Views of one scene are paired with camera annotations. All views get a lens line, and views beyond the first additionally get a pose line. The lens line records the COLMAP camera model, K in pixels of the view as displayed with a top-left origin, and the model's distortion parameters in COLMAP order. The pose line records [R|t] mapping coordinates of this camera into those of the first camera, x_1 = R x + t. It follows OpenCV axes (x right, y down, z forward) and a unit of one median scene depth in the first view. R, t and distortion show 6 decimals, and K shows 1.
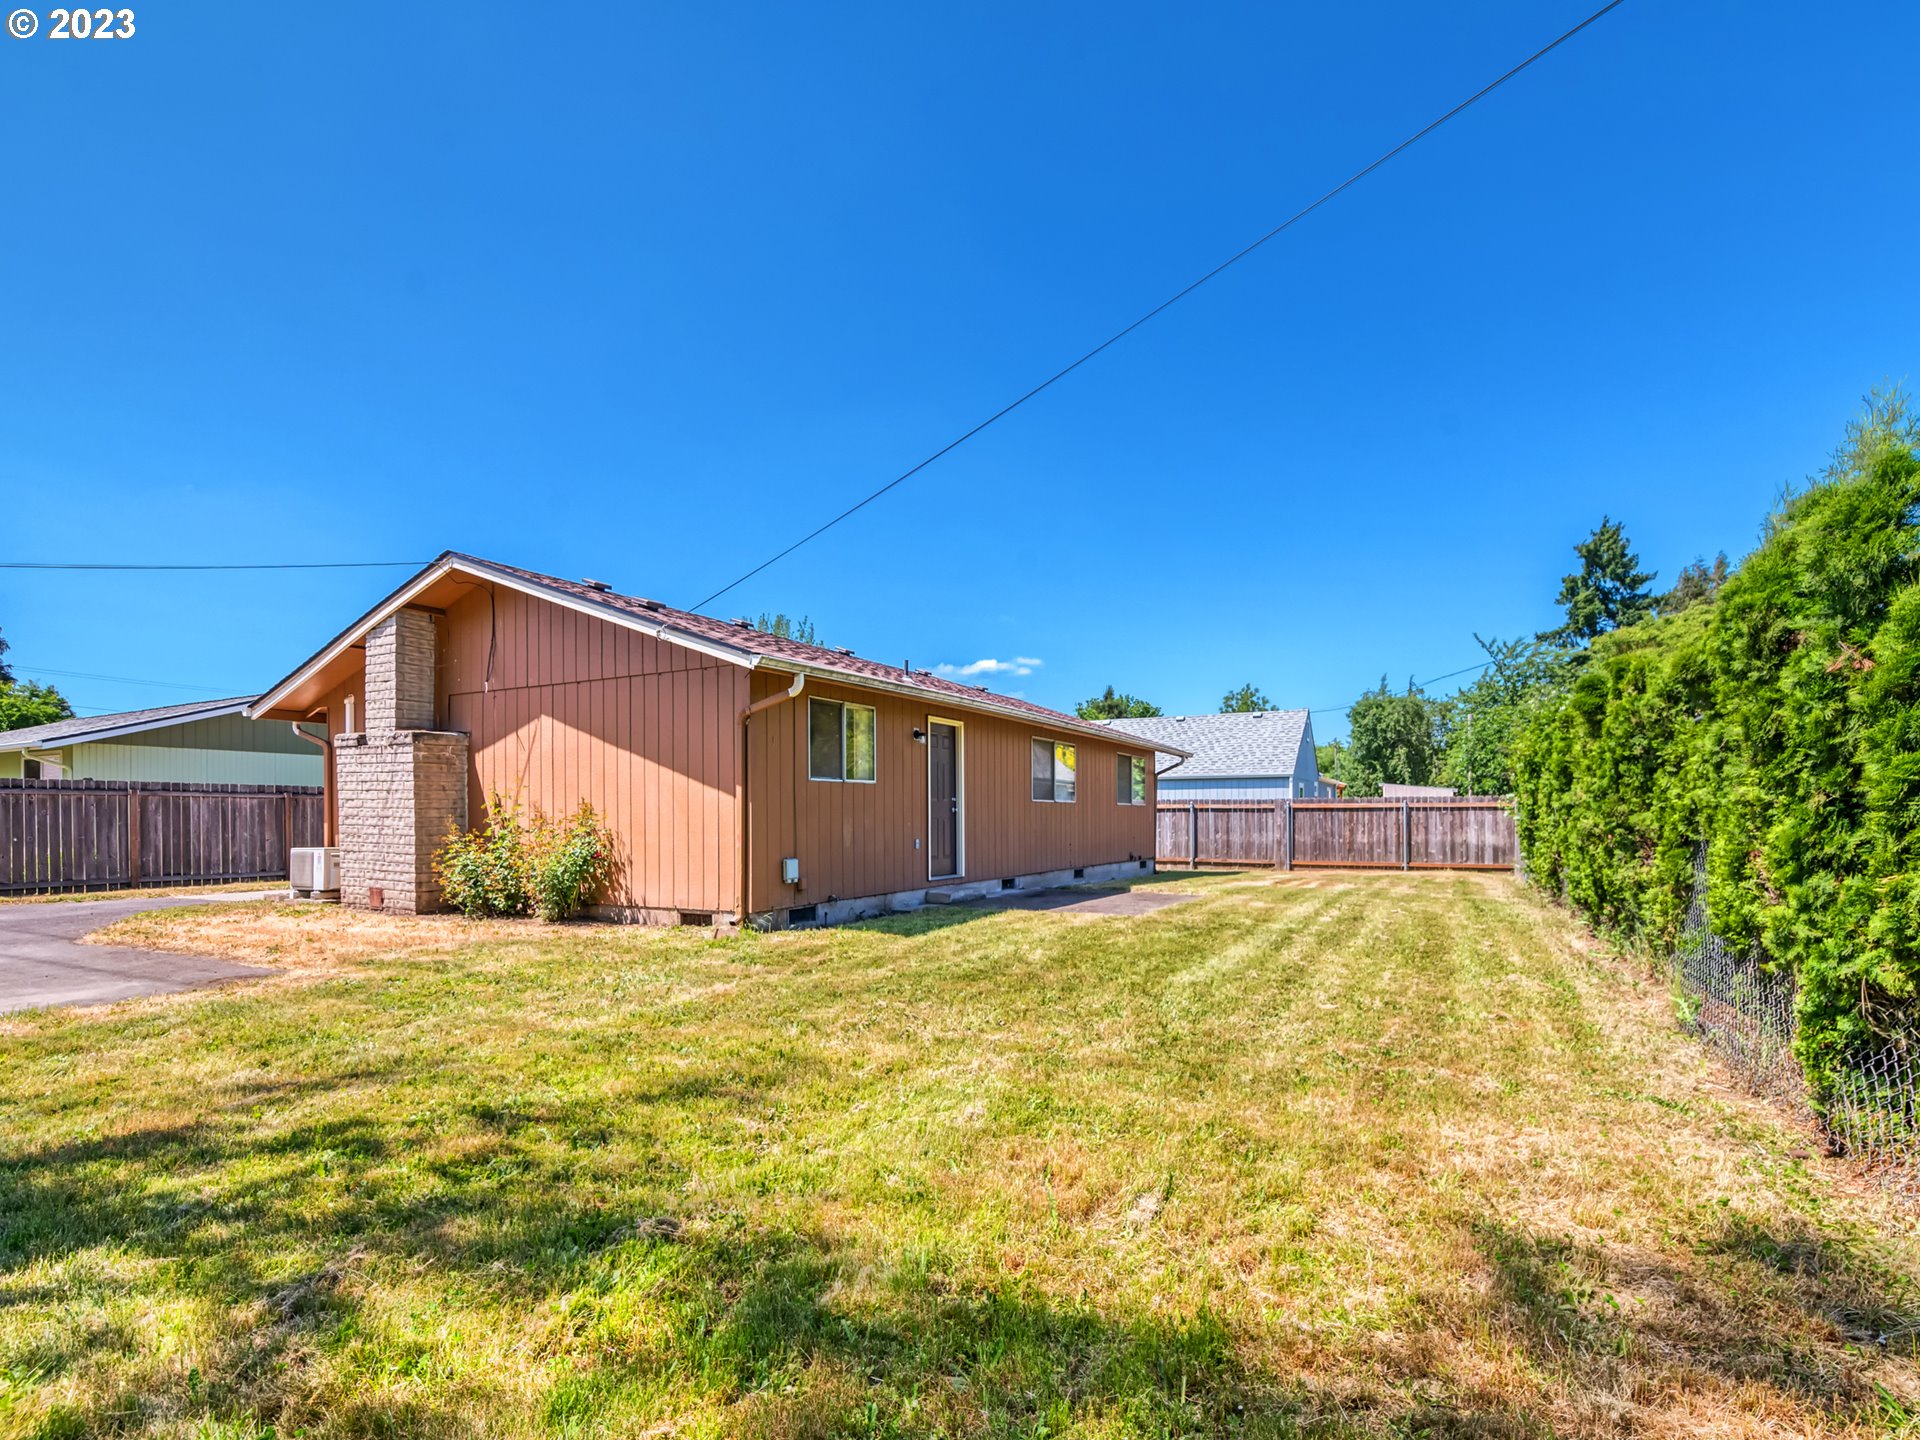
lens RADIAL K [[904.6, 0, 923.9], [0, 904.6, 727.3], [0, 0, 1]] dist [-0.002540, -0.000645]
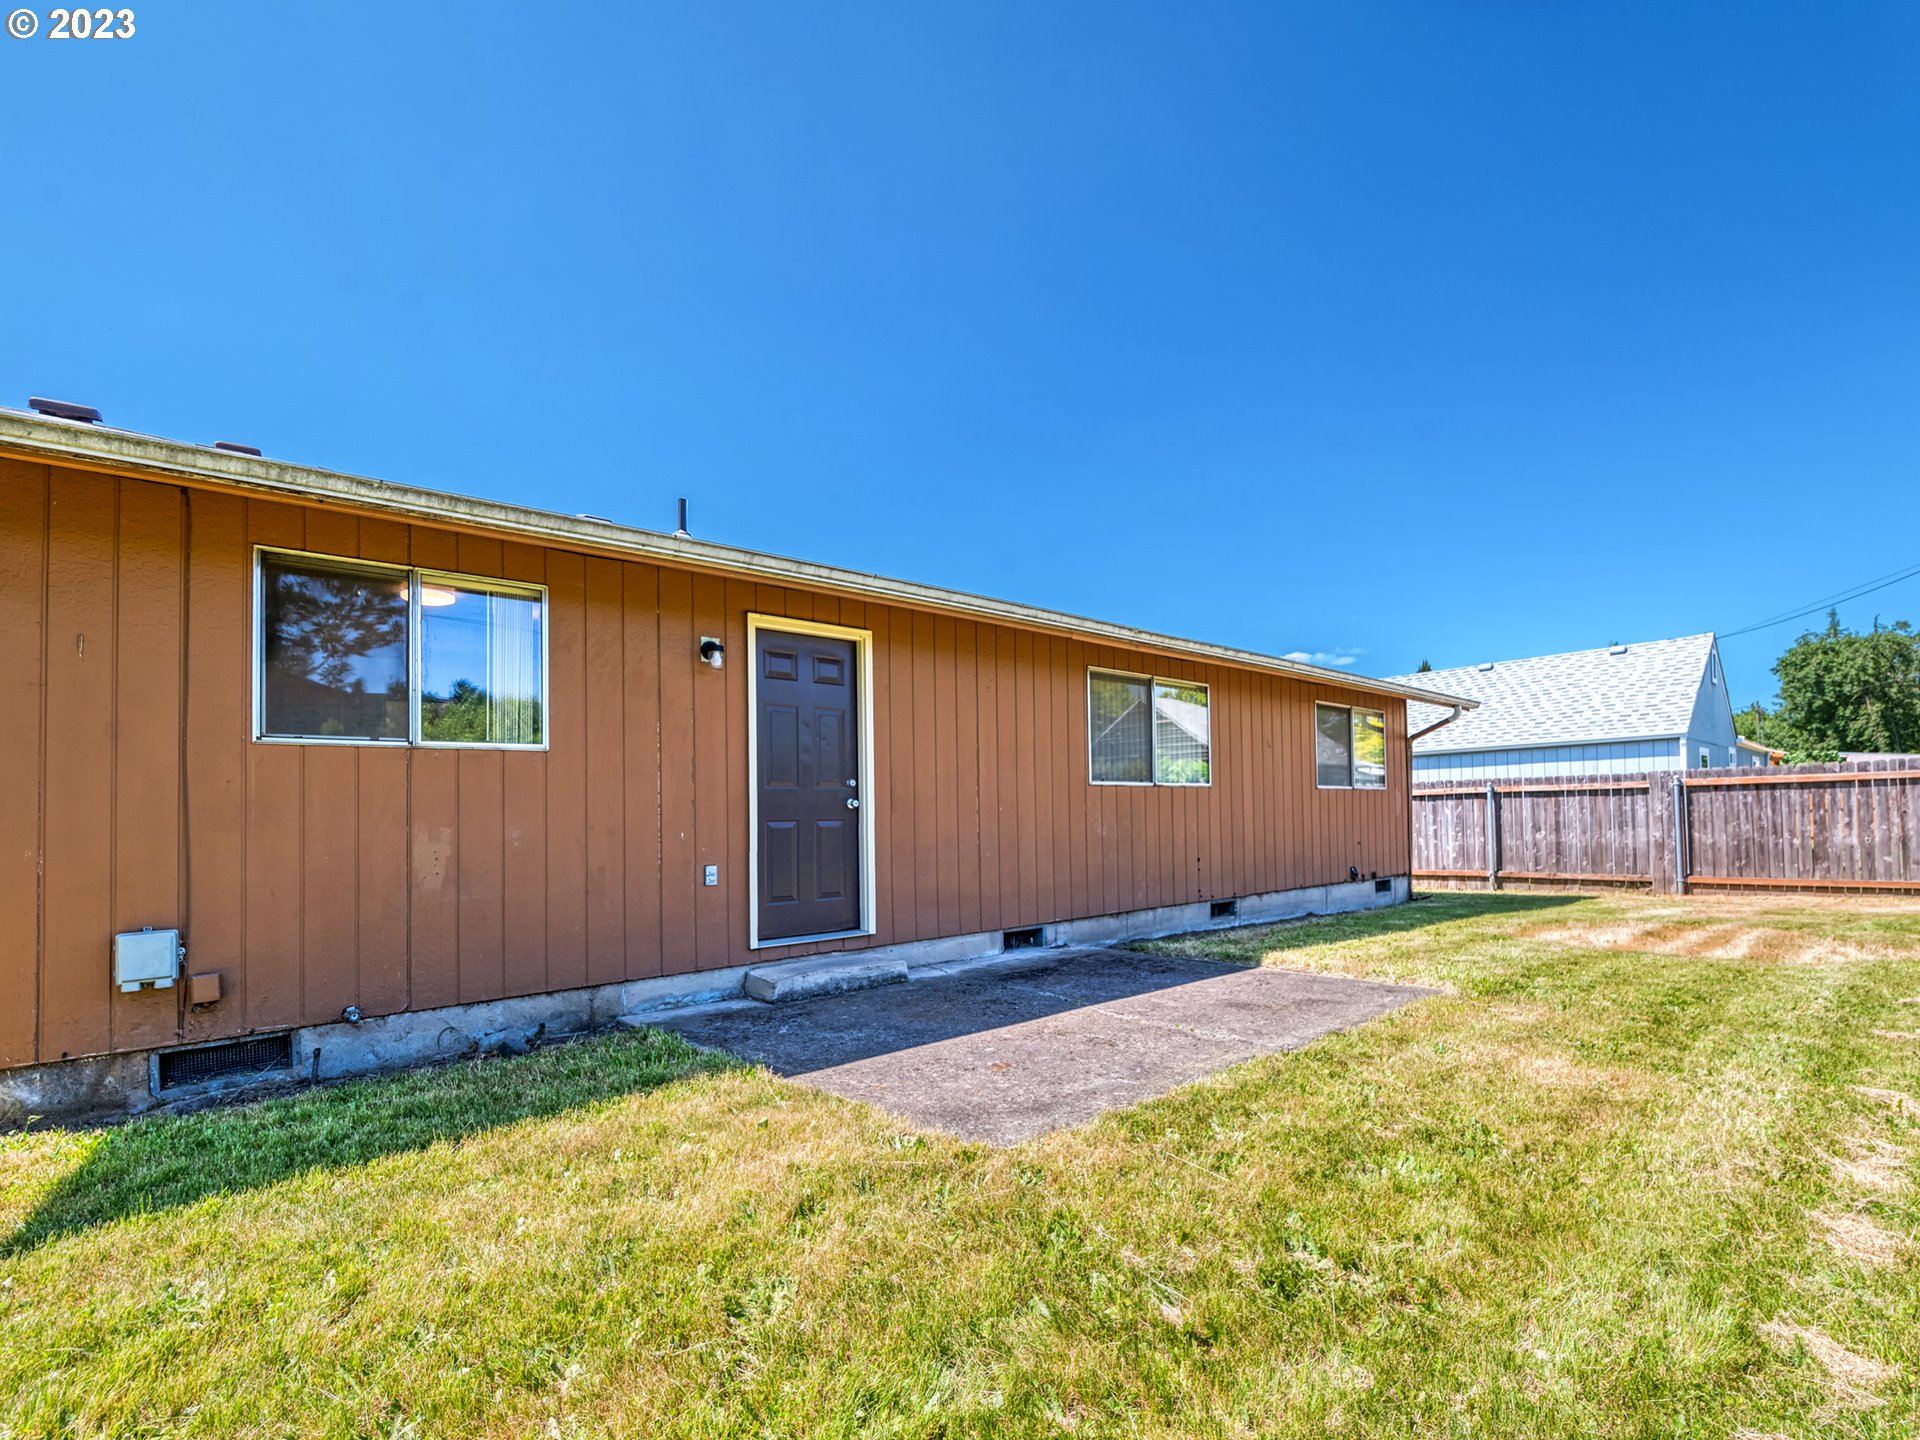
lens RADIAL K [[934.0, 0, 841.9], [0, 934.0, 759.0], [0, 0, 1]] dist [0.000202, -0.005139]
pose [[0.938013, -0.044022, -0.343793, 0.107291], [0.056057, 0.998111, 0.025143, 0.027083], [0.342036, -0.042856, 0.938709, 0.259063]]
